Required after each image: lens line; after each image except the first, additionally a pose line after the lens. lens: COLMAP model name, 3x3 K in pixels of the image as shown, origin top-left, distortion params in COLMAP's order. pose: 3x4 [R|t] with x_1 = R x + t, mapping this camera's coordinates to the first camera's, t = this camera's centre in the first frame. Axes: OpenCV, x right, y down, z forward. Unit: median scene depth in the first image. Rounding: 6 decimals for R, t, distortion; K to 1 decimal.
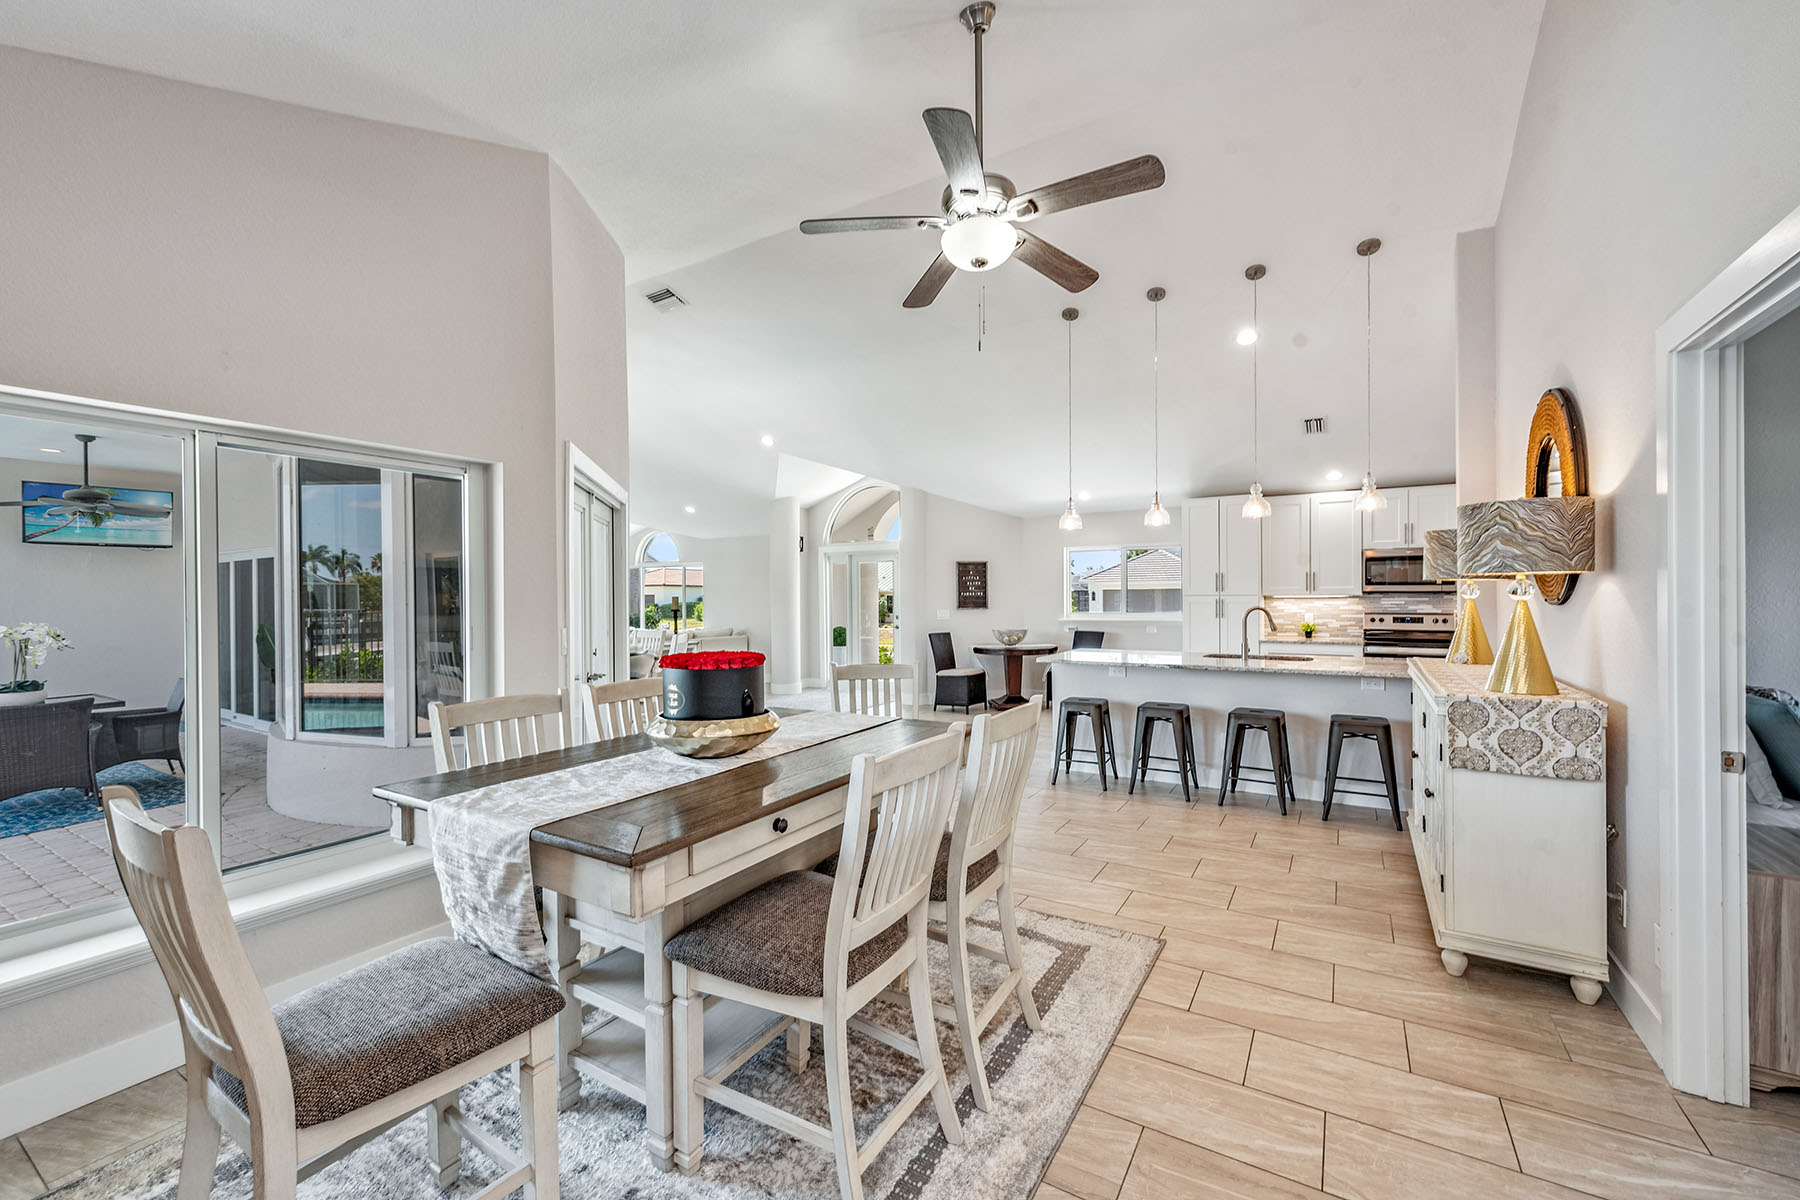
lens RADIAL K [[707.4, 0, 914.8], [0, 707.4, 600.7], [0, 0, 1]] dist [0.009895, -0.001314]
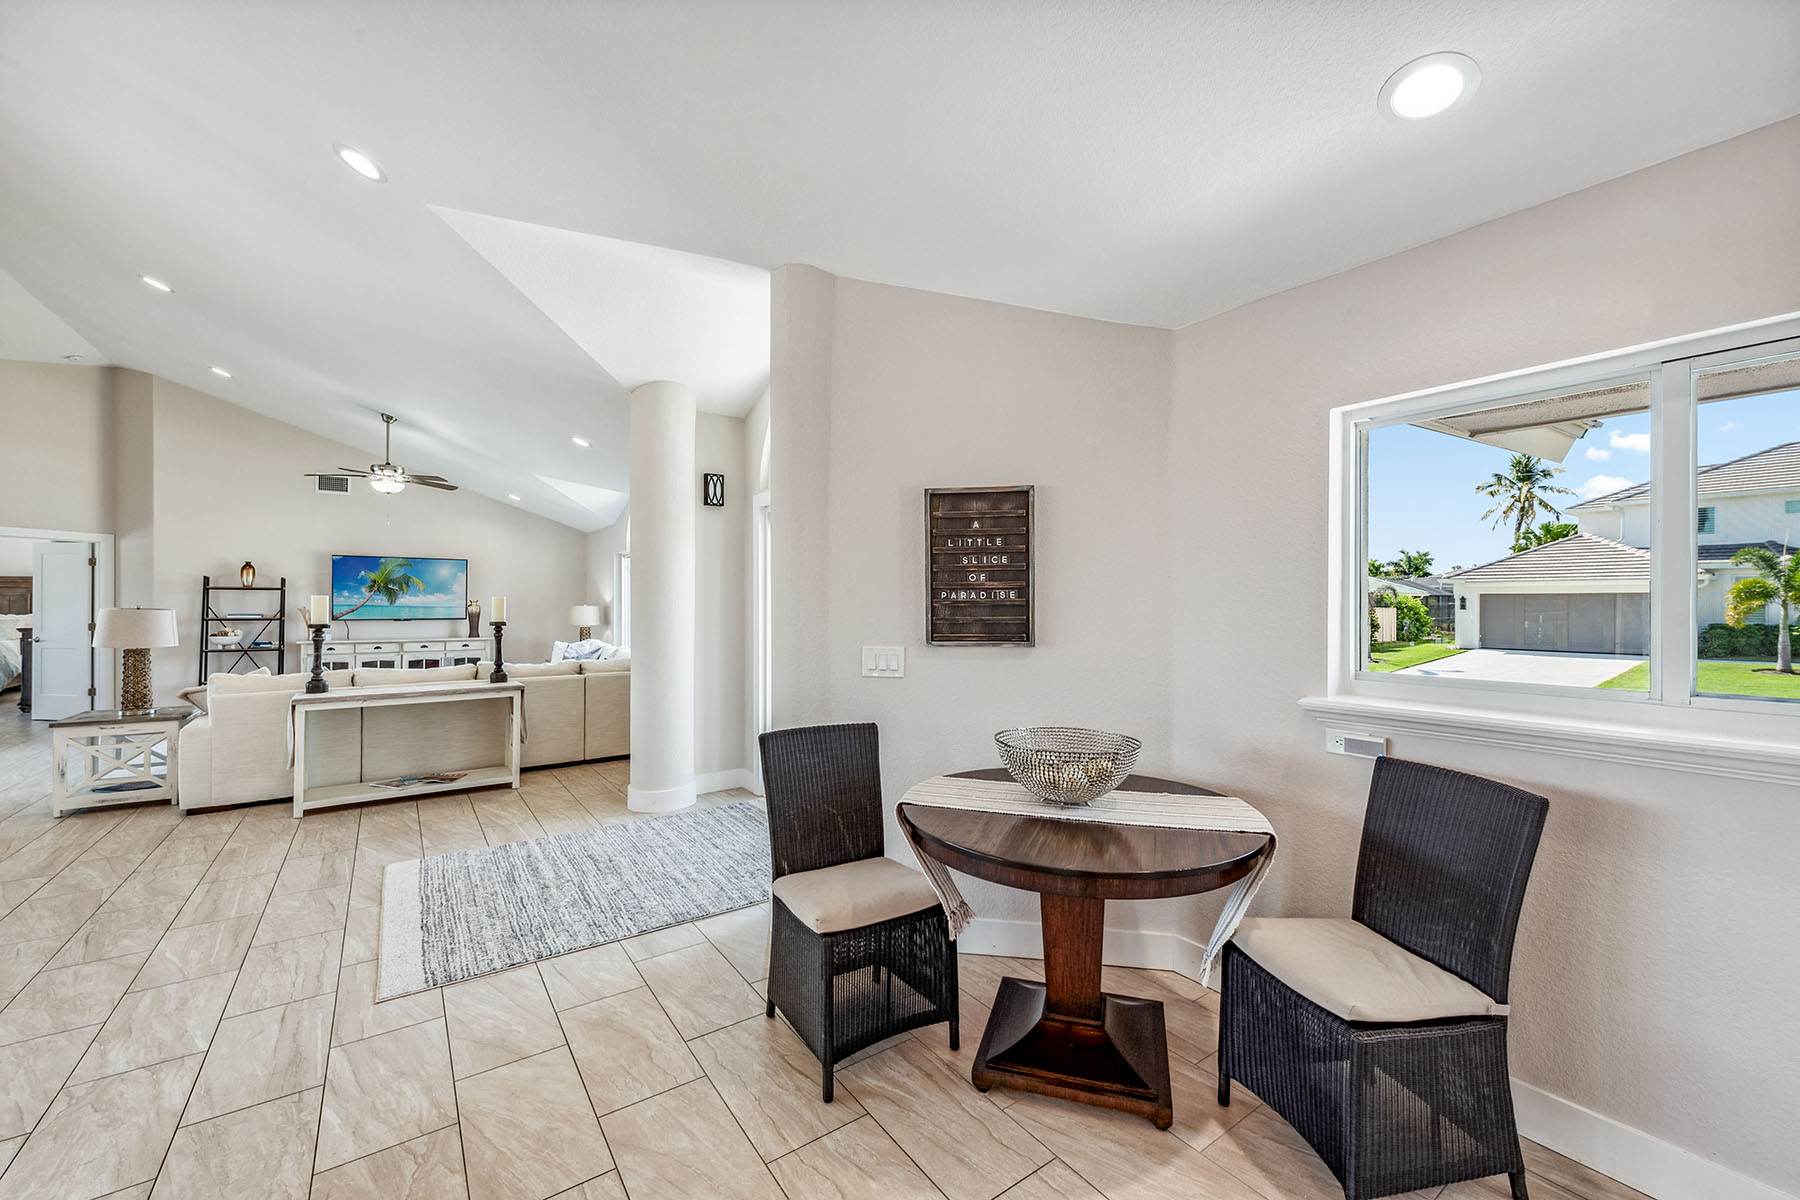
lens RADIAL K [[707.4, 0, 917.0], [0, 707.4, 607.7], [0, 0, 1]] dist [0.009895, -0.001314]
pose [[0.918605, 0.013424, -0.394949, 0.177201], [-0.011326, 0.999907, 0.007642, -0.006676], [0.395015, -0.002546, 0.918671, 0.718798]]
